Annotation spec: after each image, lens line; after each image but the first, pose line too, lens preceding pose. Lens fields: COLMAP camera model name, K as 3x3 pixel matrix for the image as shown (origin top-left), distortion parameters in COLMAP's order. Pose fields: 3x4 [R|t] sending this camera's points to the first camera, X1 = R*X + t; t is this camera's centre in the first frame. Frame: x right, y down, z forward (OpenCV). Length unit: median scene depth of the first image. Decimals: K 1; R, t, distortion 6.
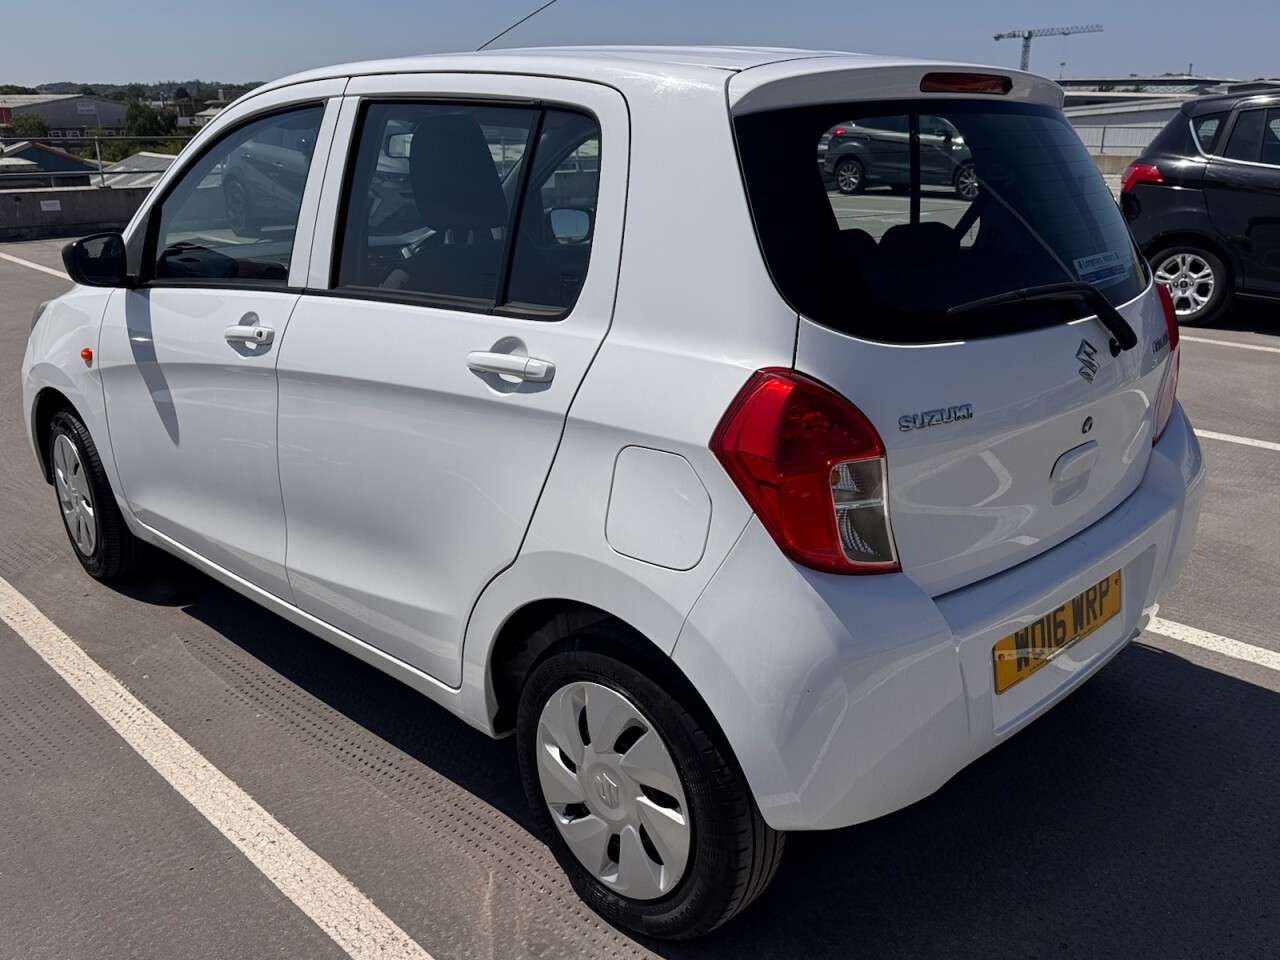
lens RADIAL K [[1252.5, 0, 596.0], [0, 1252.5, 496.9], [0, 0, 1]] dist [0.176223, -0.358977]
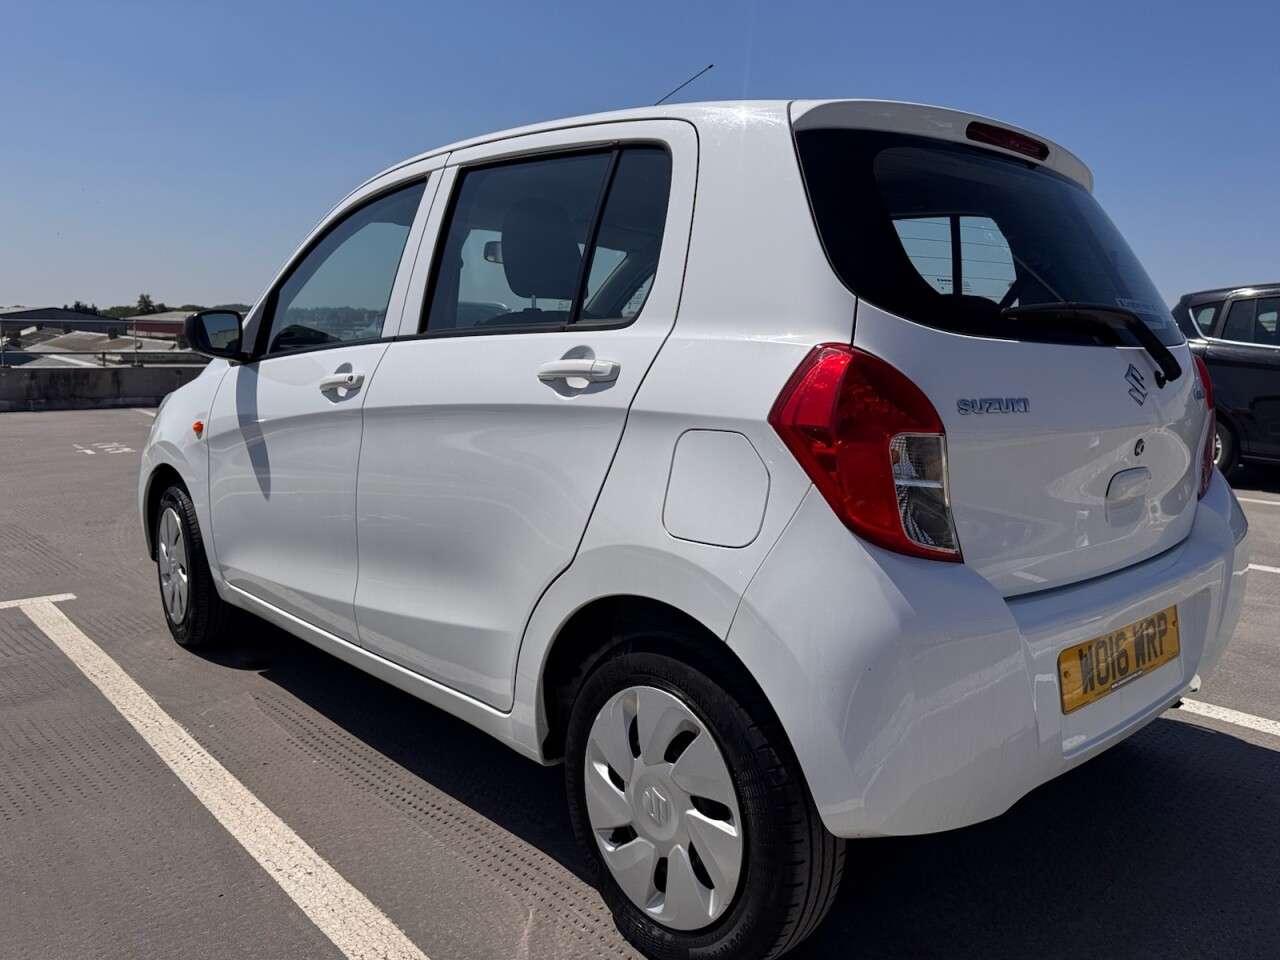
lens RADIAL K [[1086.3, 0, 648.1], [0, 1086.3, 436.9], [0, 0, 1]] dist [0.133152, -0.181302]
pose [[0.999240, 0.033236, -0.020357, 0.009854], [-0.036852, 0.975718, -0.215906, 0.131174], [0.012687, 0.216493, 0.976202, 0.120653]]
